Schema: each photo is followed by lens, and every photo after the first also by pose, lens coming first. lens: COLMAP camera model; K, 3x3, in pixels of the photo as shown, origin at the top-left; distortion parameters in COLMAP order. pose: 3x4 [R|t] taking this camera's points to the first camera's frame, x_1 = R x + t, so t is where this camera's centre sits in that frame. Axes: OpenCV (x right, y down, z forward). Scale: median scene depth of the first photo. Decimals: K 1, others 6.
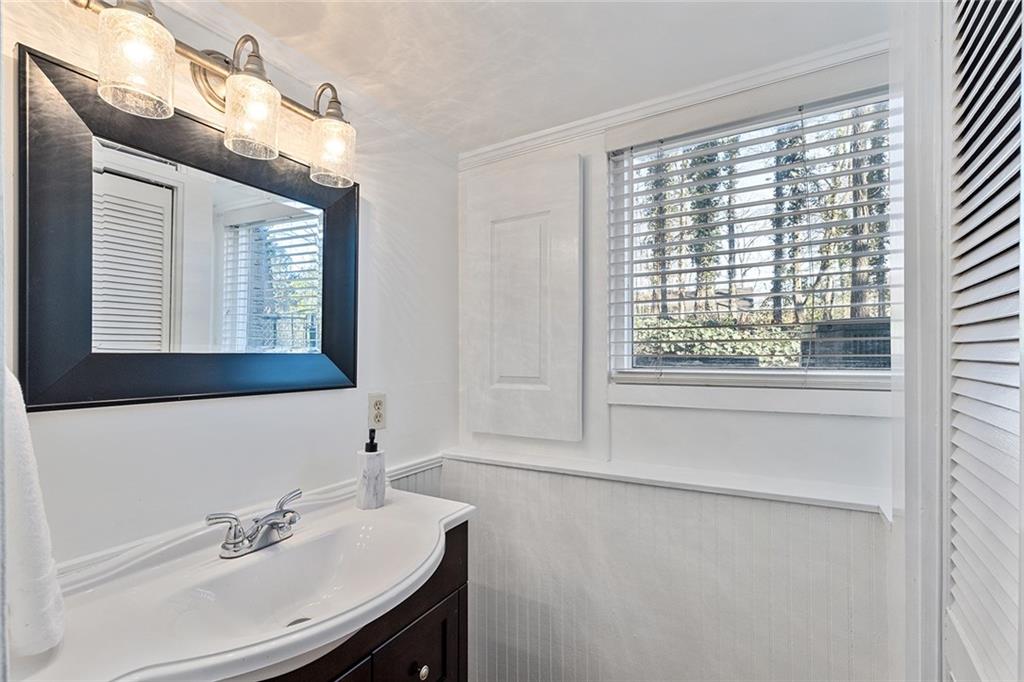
lens RADIAL K [[468.1, 0, 512.1], [0, 468.1, 347.7], [0, 0, 1]] dist [0.004419, -0.000843]
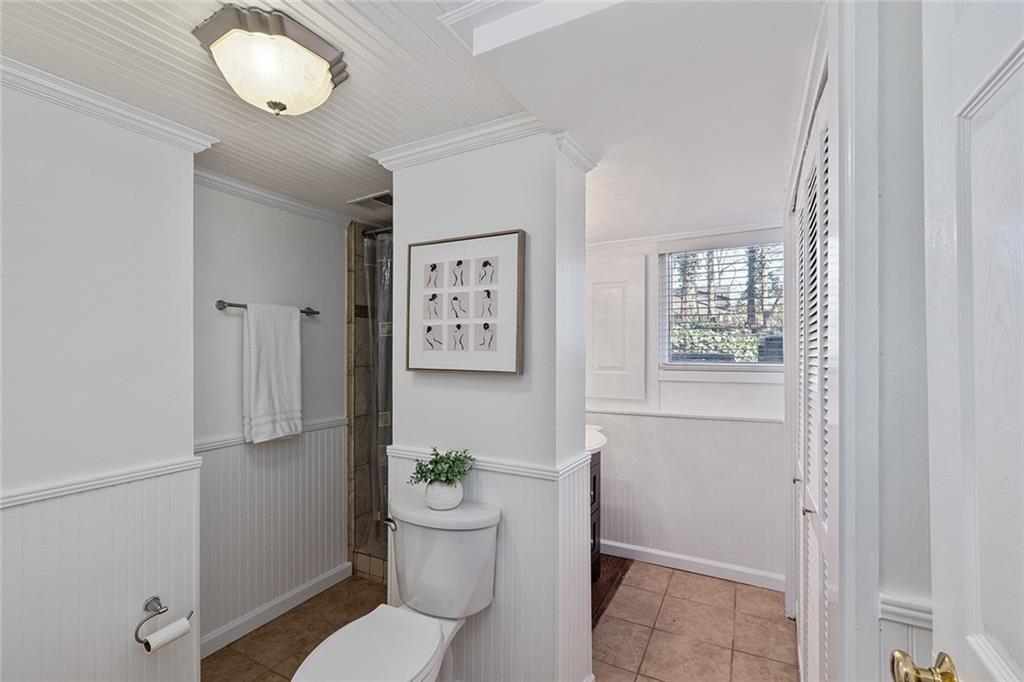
lens RADIAL K [[468.1, 0, 513.0], [0, 468.1, 342.1], [0, 0, 1]] dist [0.004419, -0.000843]
pose [[0.999127, 0.000200, 0.041778, -0.340669], [-0.000206, 1.000000, 0.000138, -0.028242], [-0.041778, -0.000147, 0.999127, -0.656595]]
